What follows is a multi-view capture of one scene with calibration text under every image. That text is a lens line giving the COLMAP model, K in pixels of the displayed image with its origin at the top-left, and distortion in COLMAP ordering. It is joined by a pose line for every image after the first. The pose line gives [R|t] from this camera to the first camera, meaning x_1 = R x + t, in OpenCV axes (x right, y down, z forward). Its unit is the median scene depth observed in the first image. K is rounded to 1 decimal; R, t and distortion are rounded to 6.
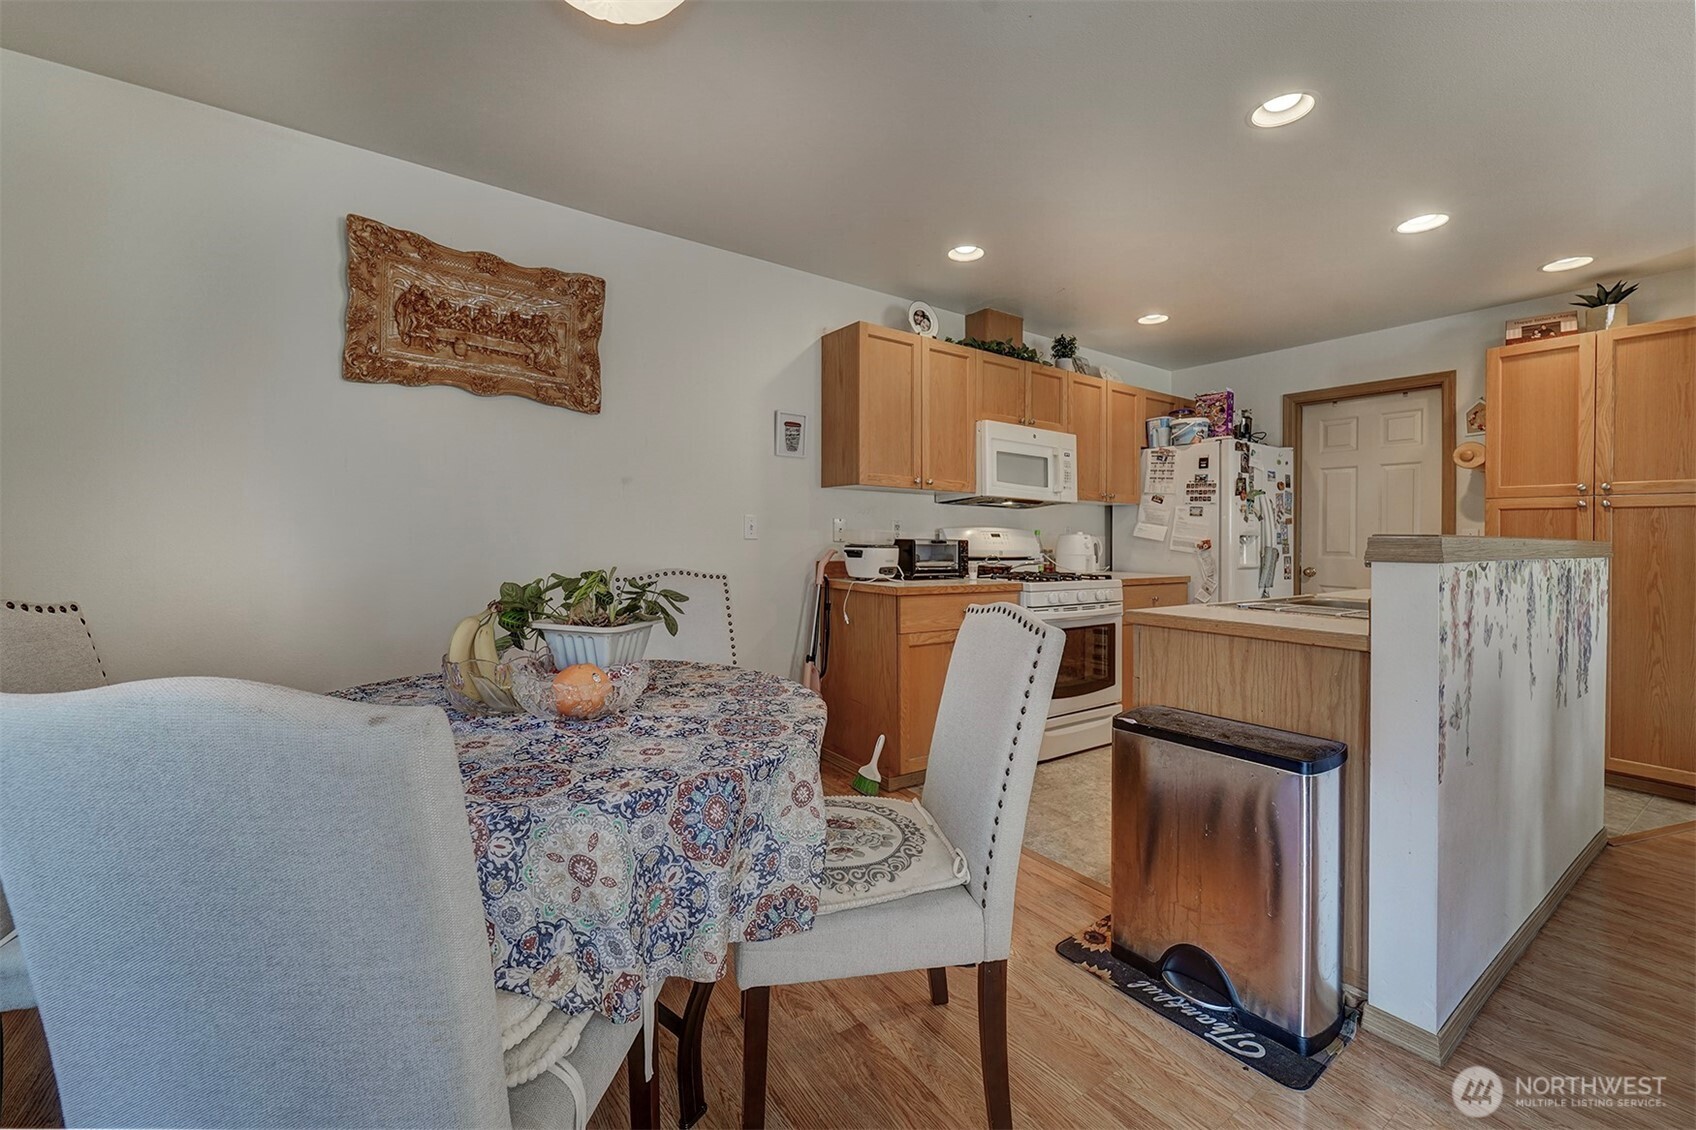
lens RADIAL K [[677.0, 0, 853.2], [0, 677.0, 545.4], [0, 0, 1]] dist [0.000122, -0.000066]
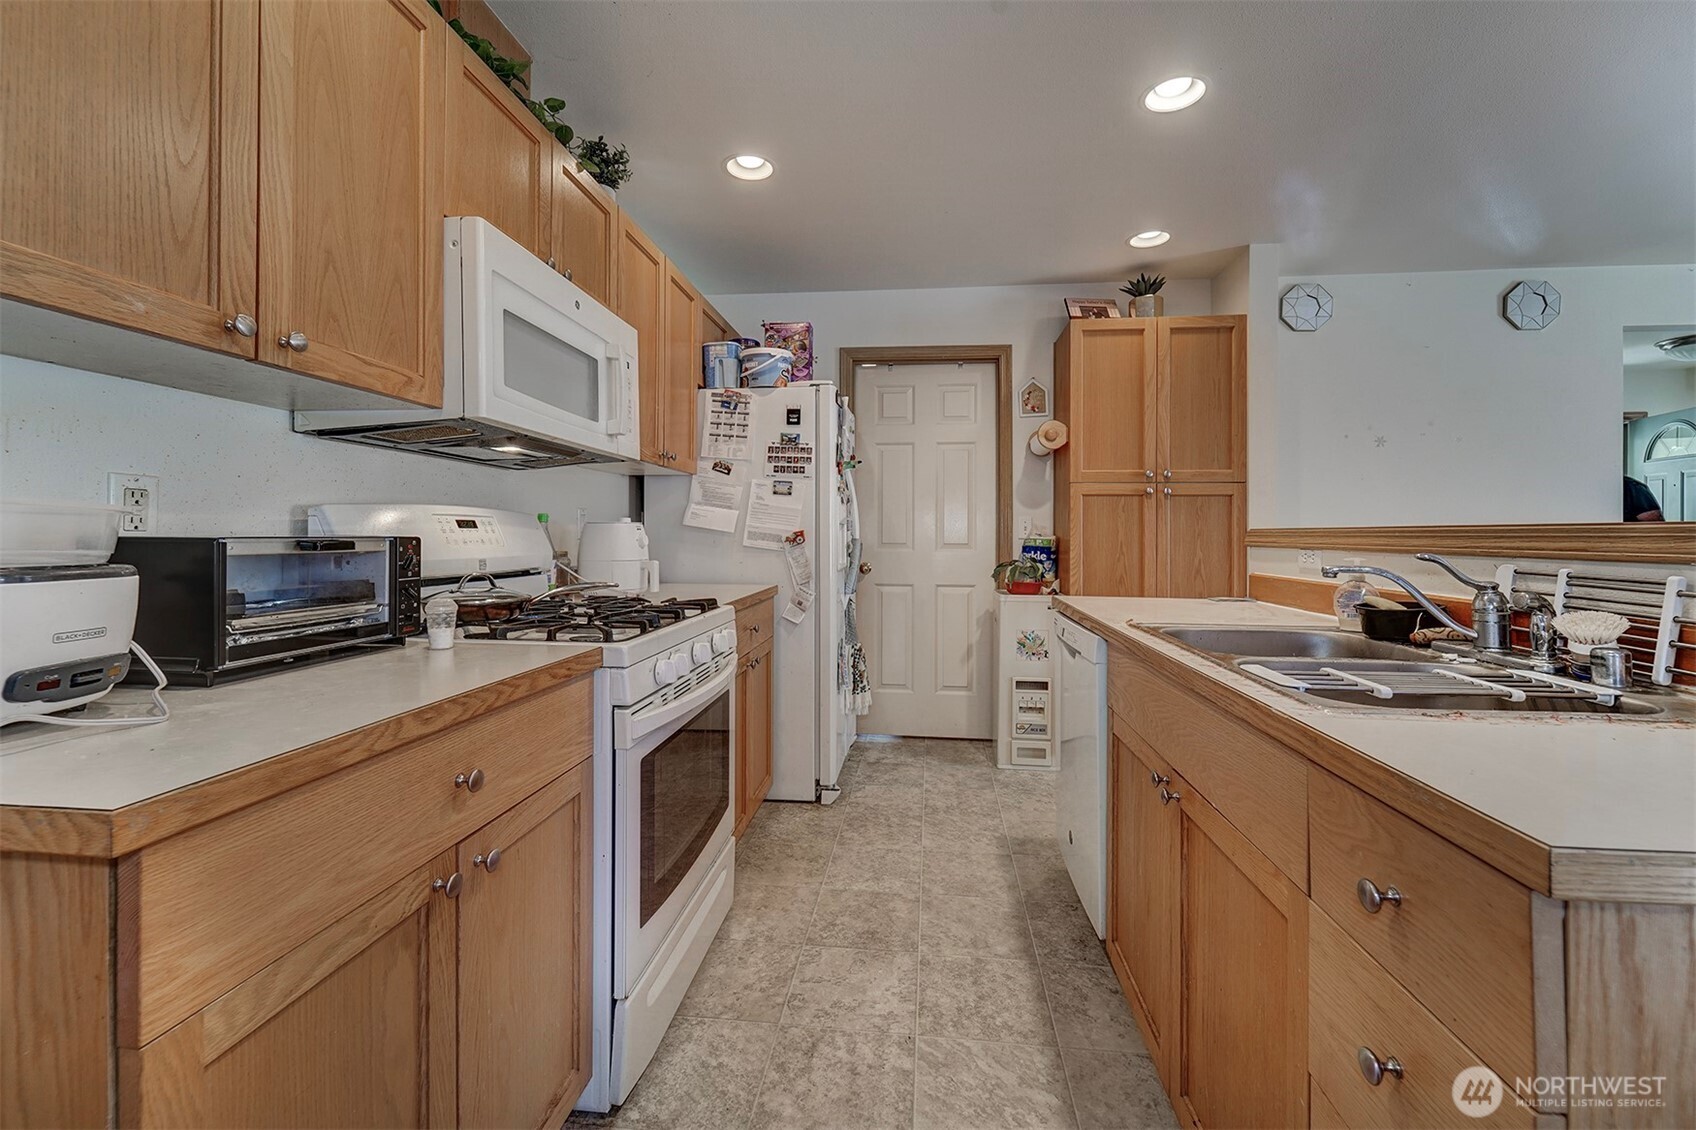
lens RADIAL K [[686.0, 0, 856.2], [0, 686.0, 518.3], [0, 0, 1]] dist [0.001873, -0.000224]
pose [[0.649176, 0.006112, 0.760614, 0.042818], [0.013634, 0.999714, -0.019670, -0.006752], [-0.760516, 0.023139, 0.648906, 0.591371]]
